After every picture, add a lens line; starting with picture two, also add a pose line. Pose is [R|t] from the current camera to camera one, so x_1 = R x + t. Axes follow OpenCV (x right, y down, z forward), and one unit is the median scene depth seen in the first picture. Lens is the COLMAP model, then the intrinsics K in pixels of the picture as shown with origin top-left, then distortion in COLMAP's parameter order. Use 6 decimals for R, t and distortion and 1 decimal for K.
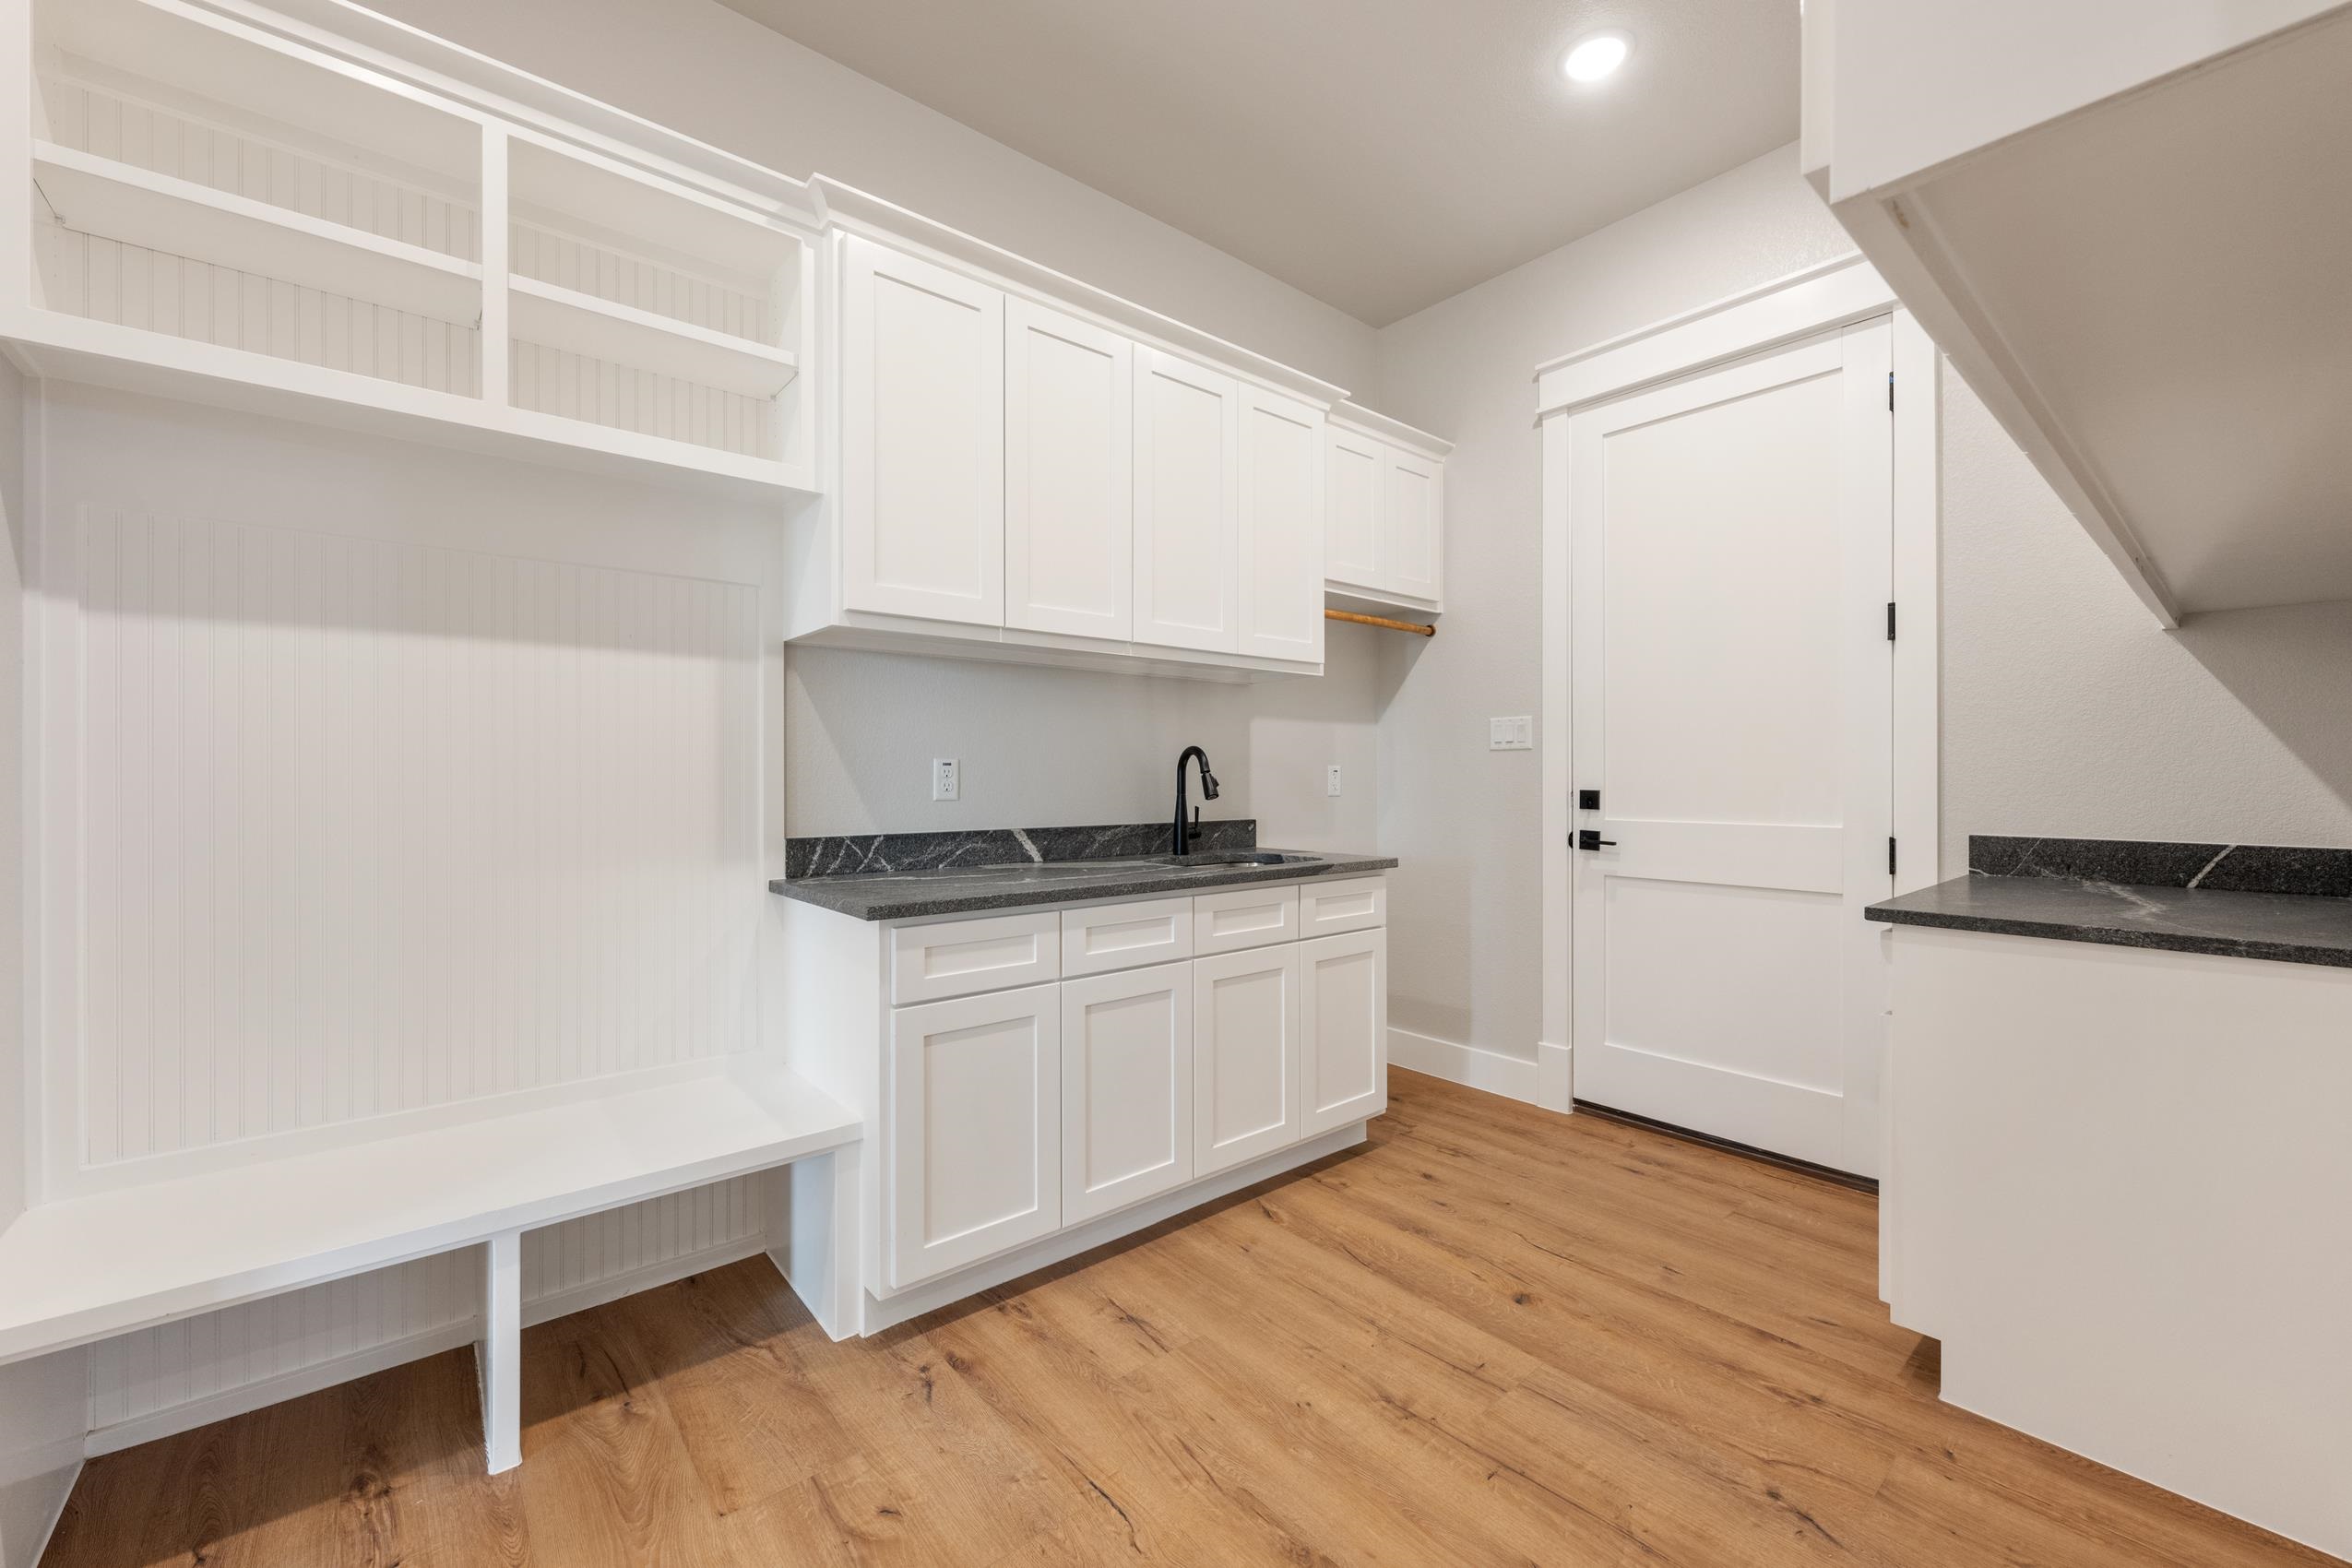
lens RADIAL K [[935.9, 0, 1182.9], [0, 935.9, 797.7], [0, 0, 1]] dist [0.002445, 0.000019]
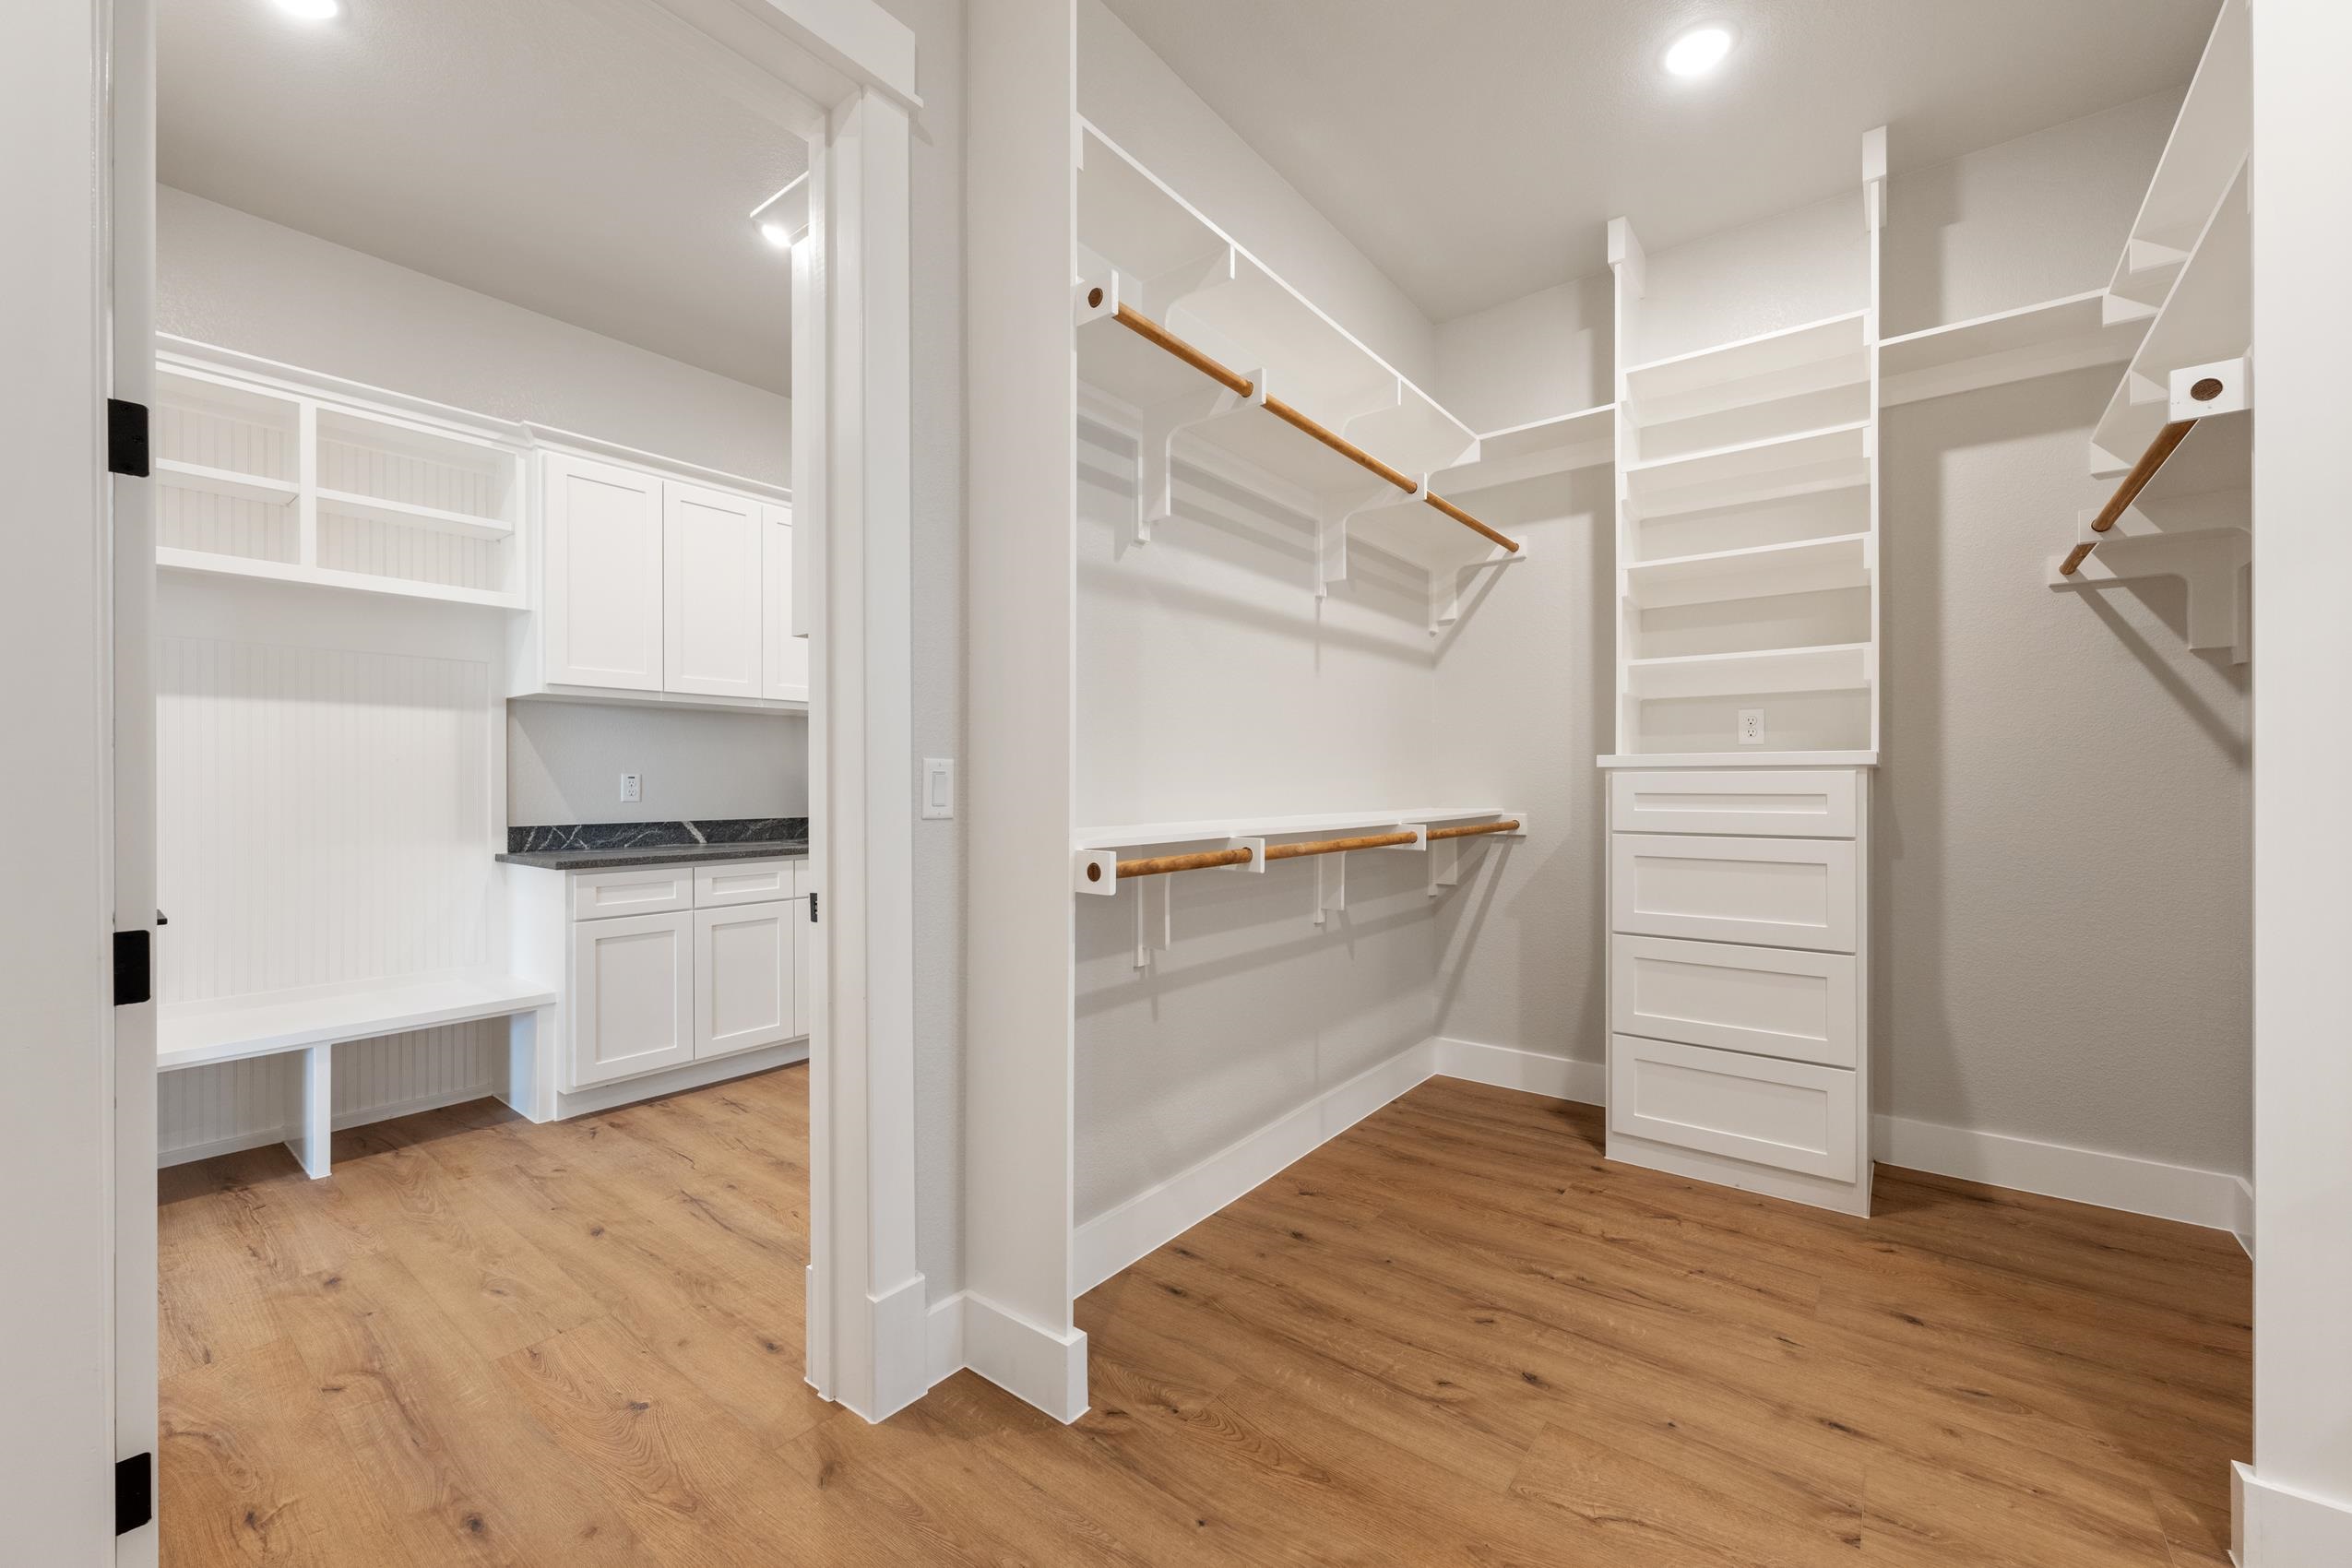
lens RADIAL K [[935.9, 0, 1182.9], [0, 935.9, 797.7], [0, 0, 1]] dist [0.002445, 0.000019]
pose [[0.980404, -0.003996, 0.196958, 0.398923], [0.005528, 0.999959, -0.007229, 0.015064], [-0.196921, 0.008176, 0.980385, -0.805837]]
